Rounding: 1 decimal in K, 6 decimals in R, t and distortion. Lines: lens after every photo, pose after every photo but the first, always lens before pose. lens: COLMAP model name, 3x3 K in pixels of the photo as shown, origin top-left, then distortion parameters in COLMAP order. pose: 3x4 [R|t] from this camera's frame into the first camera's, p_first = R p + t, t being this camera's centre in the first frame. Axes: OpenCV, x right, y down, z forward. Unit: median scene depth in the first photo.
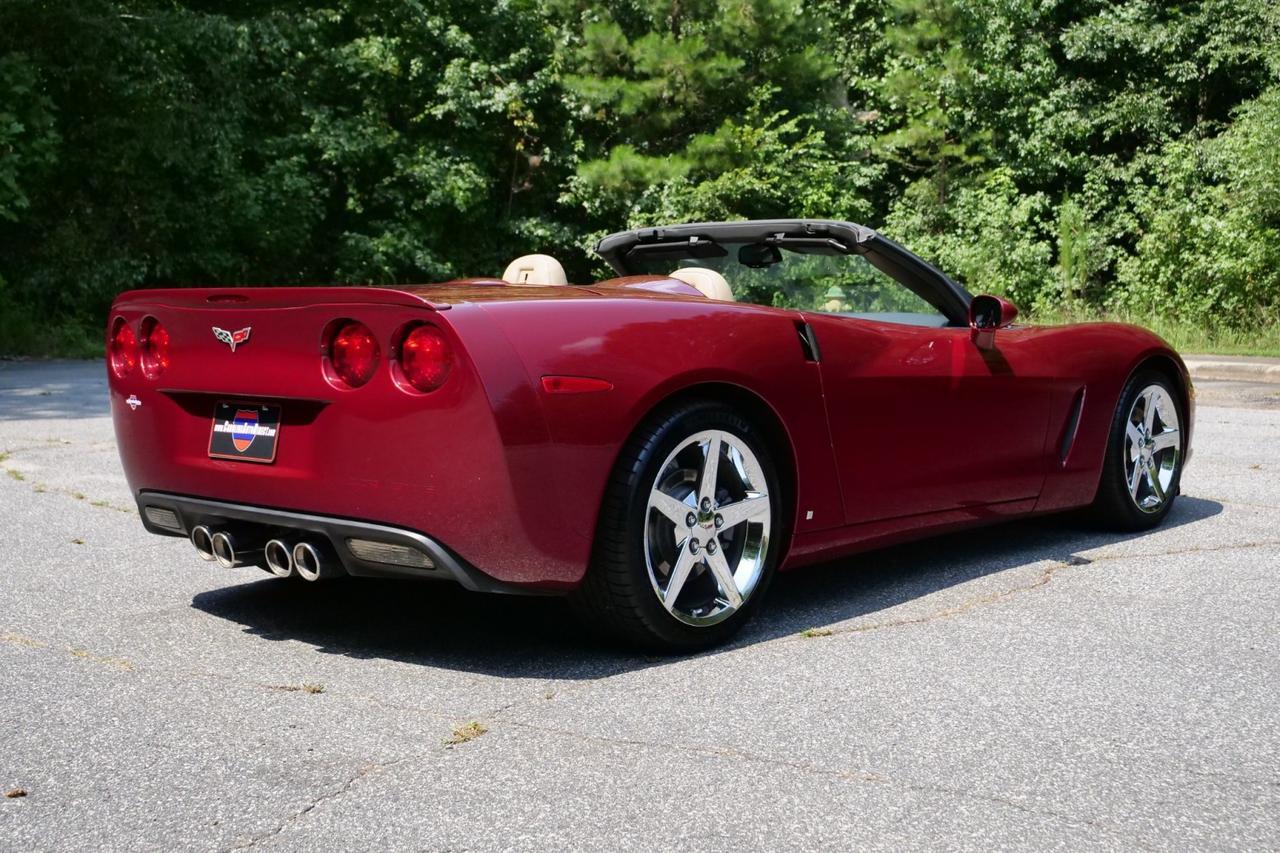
lens RADIAL K [[1489.3, 0, 634.1], [0, 1489.3, 420.0], [0, 0, 1]] dist [0.022493, 0.000000]
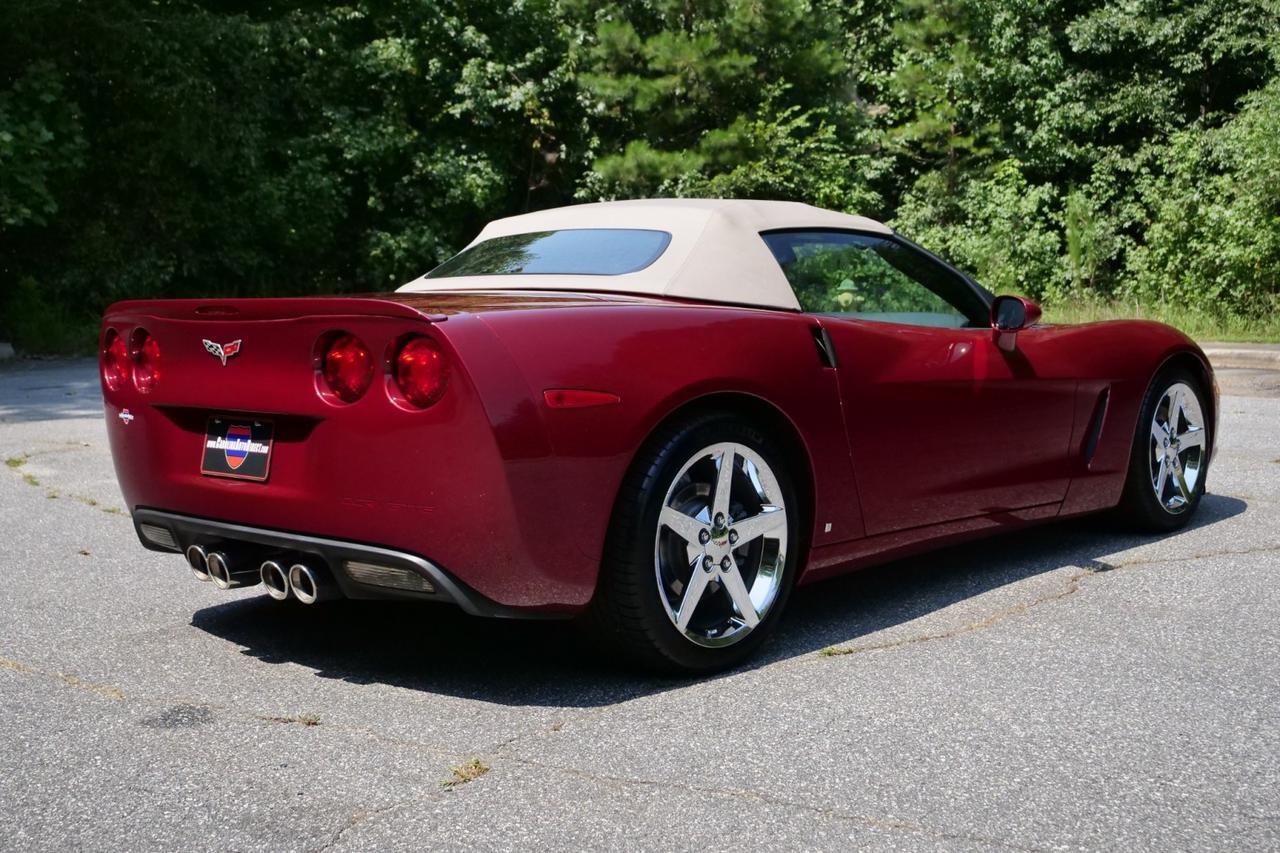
lens RADIAL K [[1429.7, 0, 653.1], [0, 1429.7, 401.5], [0, 0, 1]] dist [0.011749, 0.000000]
pose [[0.999926, -0.012100, -0.000970, 0.003532], [0.012098, 0.999926, -0.001568, -0.008610], [0.000989, 0.001556, 0.999998, 0.039841]]
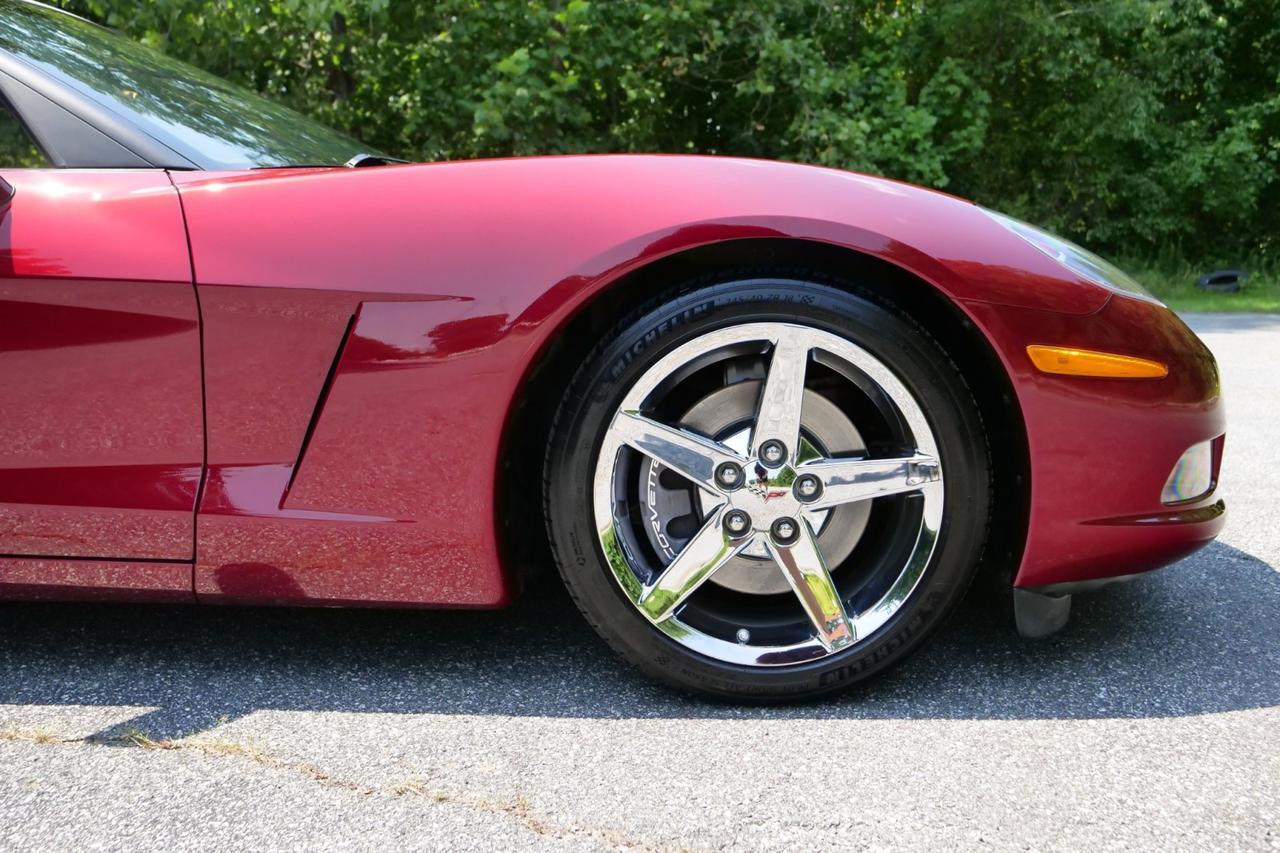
lens RADIAL K [[1146.3, 0, 645.1], [0, 1146.3, 425.7], [0, 0, 1]] dist [-0.006932, 0.012115]
pose [[0.688687, 0.086285, -0.719906, 0.149801], [-0.057921, 0.996268, 0.064000, 0.010466], [0.722741, -0.002378, 0.691114, 0.316577]]
